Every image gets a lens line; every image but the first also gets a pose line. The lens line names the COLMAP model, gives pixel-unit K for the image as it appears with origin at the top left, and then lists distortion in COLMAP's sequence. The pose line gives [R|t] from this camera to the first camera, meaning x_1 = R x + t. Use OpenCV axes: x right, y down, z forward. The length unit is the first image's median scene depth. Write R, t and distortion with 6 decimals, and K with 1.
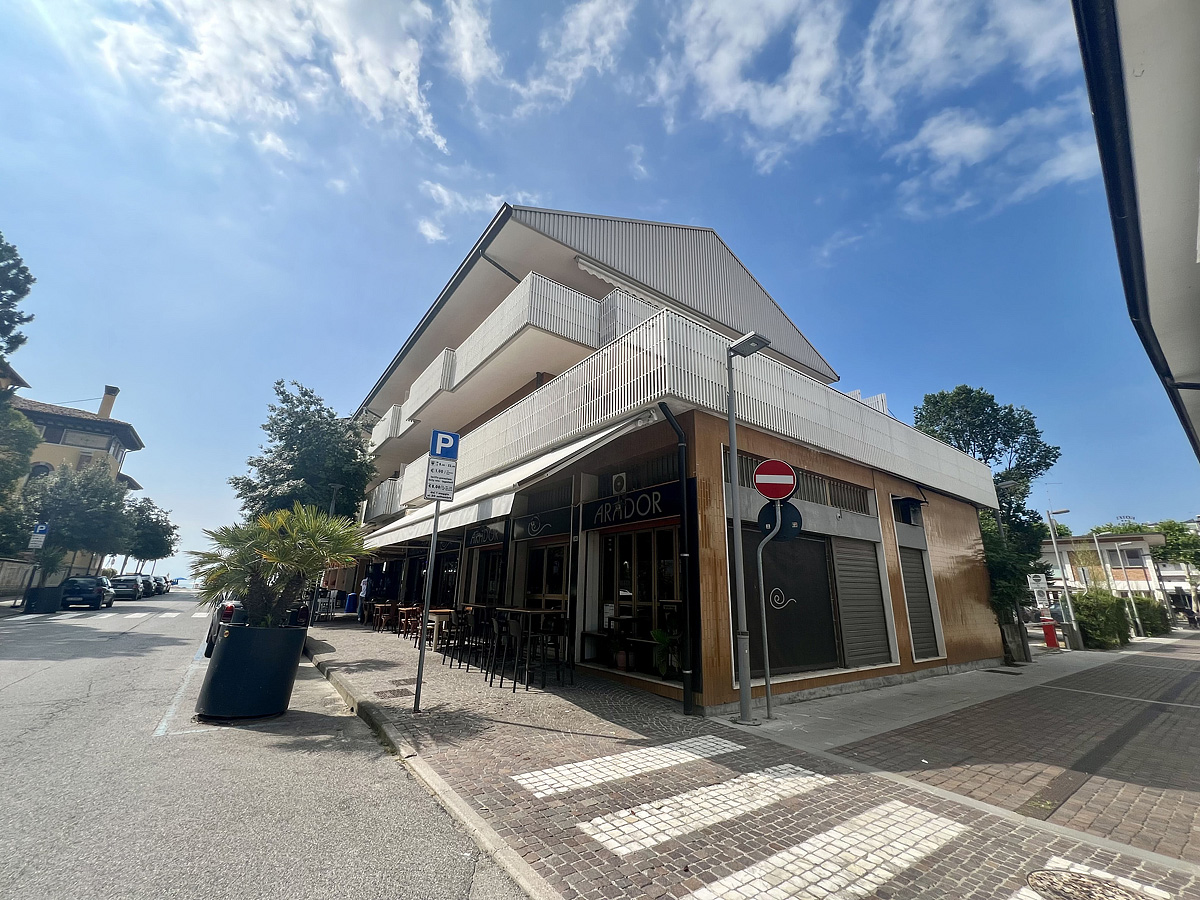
lens RADIAL K [[477.6, 0, 599.6], [0, 477.6, 447.9], [0, 0, 1]] dist [0.000225, 0.000005]
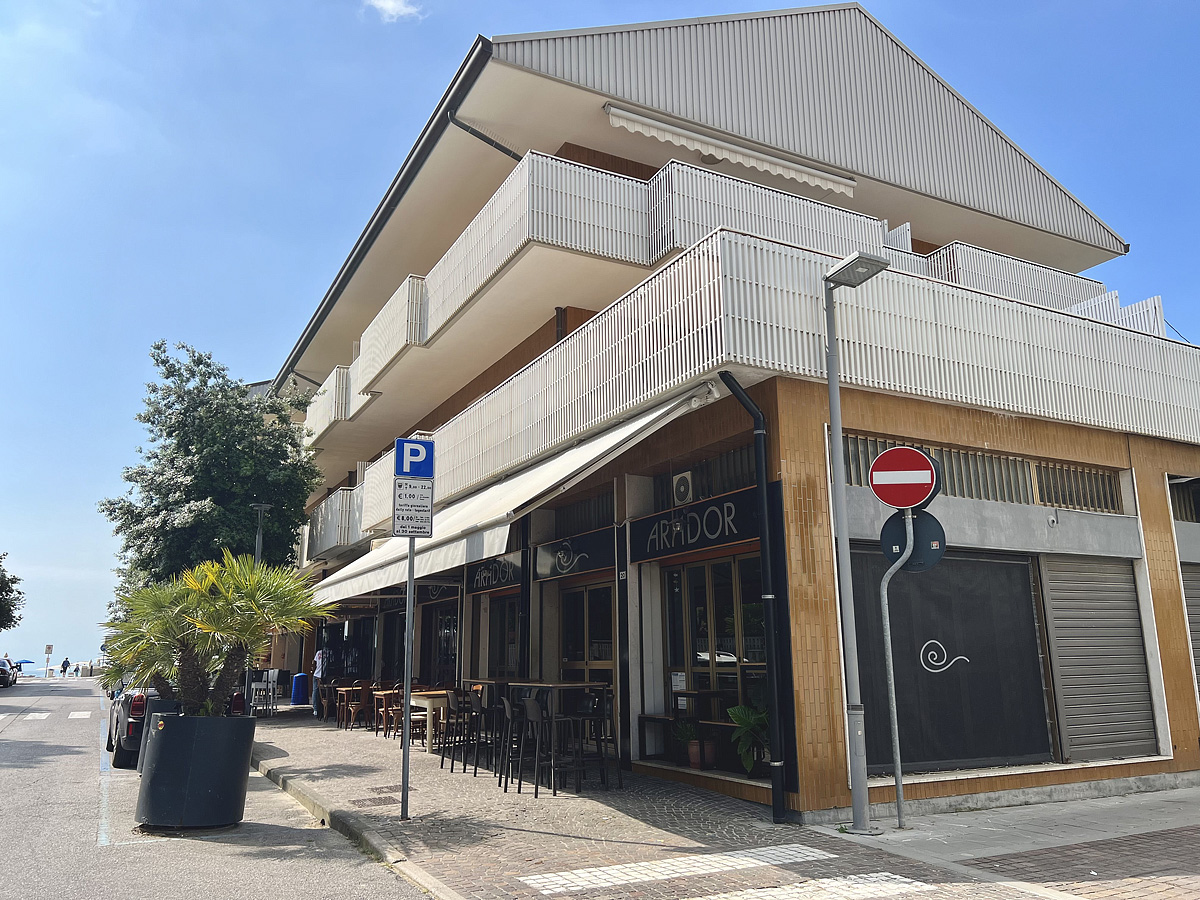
lens RADIAL K [[908.4, 0, 600.0], [0, 908.4, 450.0], [0, 0, 1]] dist [0.085453, -0.115939]
pose [[0.988750, -0.064874, -0.134774, 0.105832], [0.073651, 0.995405, 0.061188, -0.064975], [0.130185, -0.070426, 0.988985, -0.243040]]
